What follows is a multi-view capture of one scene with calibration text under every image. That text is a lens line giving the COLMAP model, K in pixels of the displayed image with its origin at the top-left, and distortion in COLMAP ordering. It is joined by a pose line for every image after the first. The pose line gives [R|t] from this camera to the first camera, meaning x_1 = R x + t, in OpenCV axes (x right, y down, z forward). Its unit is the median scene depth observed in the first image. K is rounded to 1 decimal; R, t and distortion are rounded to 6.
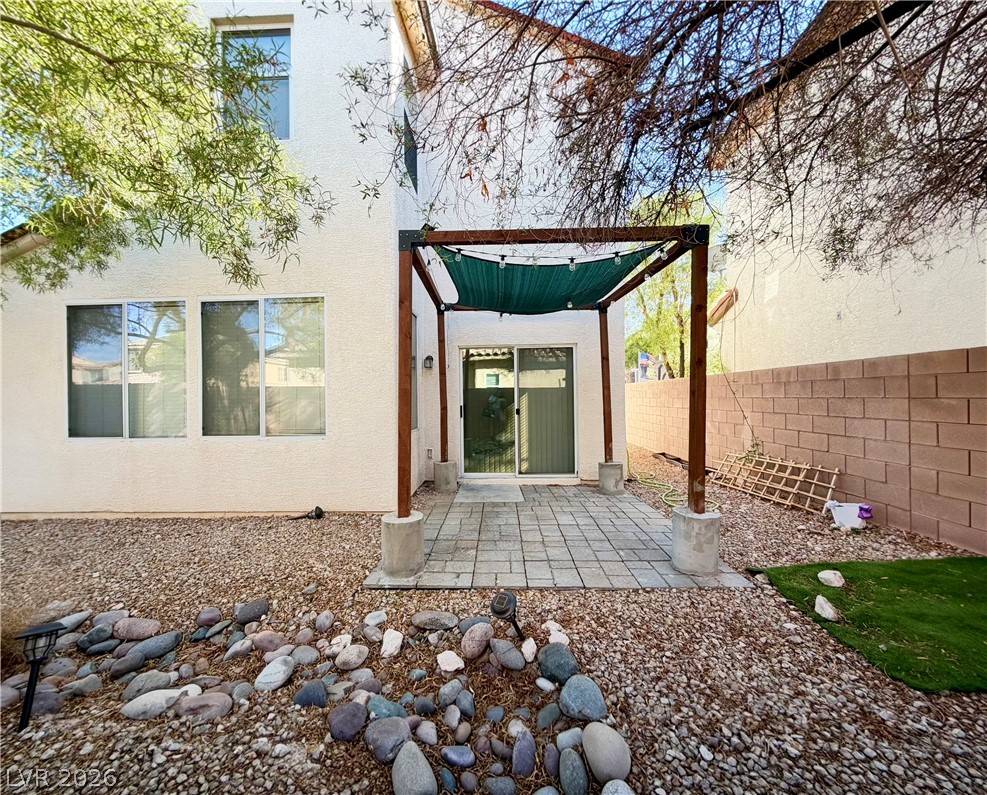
lens RADIAL K [[361.2, 0, 493.5], [0, 361.2, 397.5], [0, 0, 1]] dist [0.000033, -0.000019]
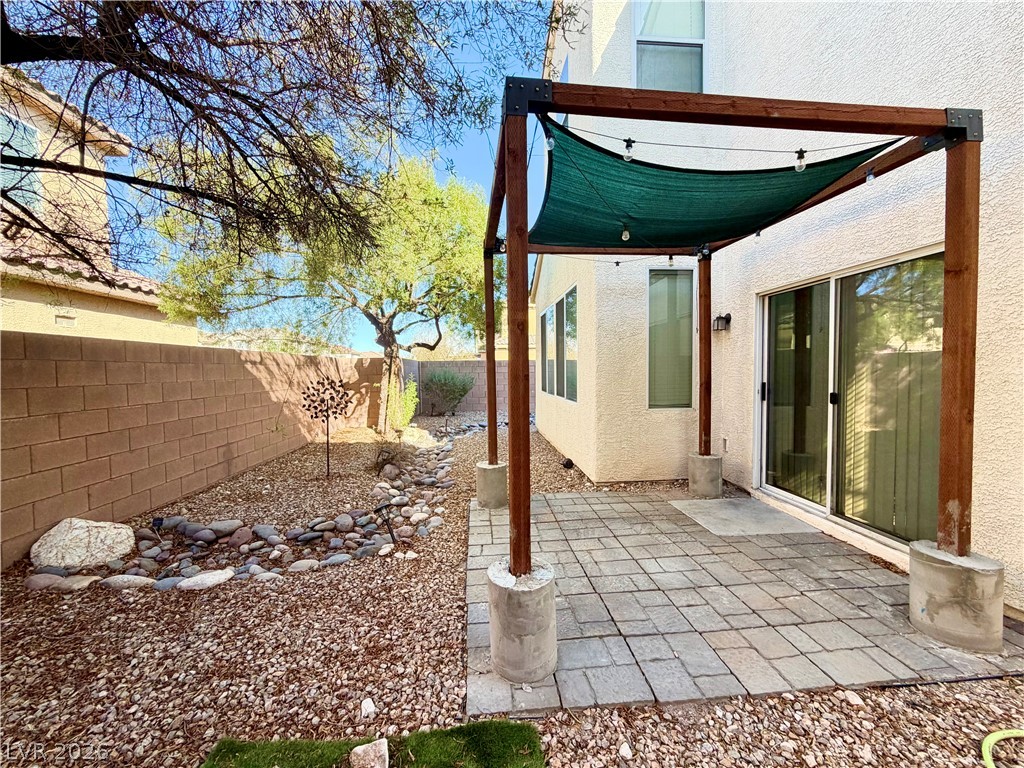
lens RADIAL K [[413.1, 0, 512.0], [0, 413.1, 384.0], [0, 0, 1]] dist [0.000659, -0.000320]
pose [[0.110888, 0.050758, -0.992536, 1.268200], [0.015642, 0.998482, 0.052810, -0.043632], [0.993710, -0.021382, 0.109926, 0.932167]]
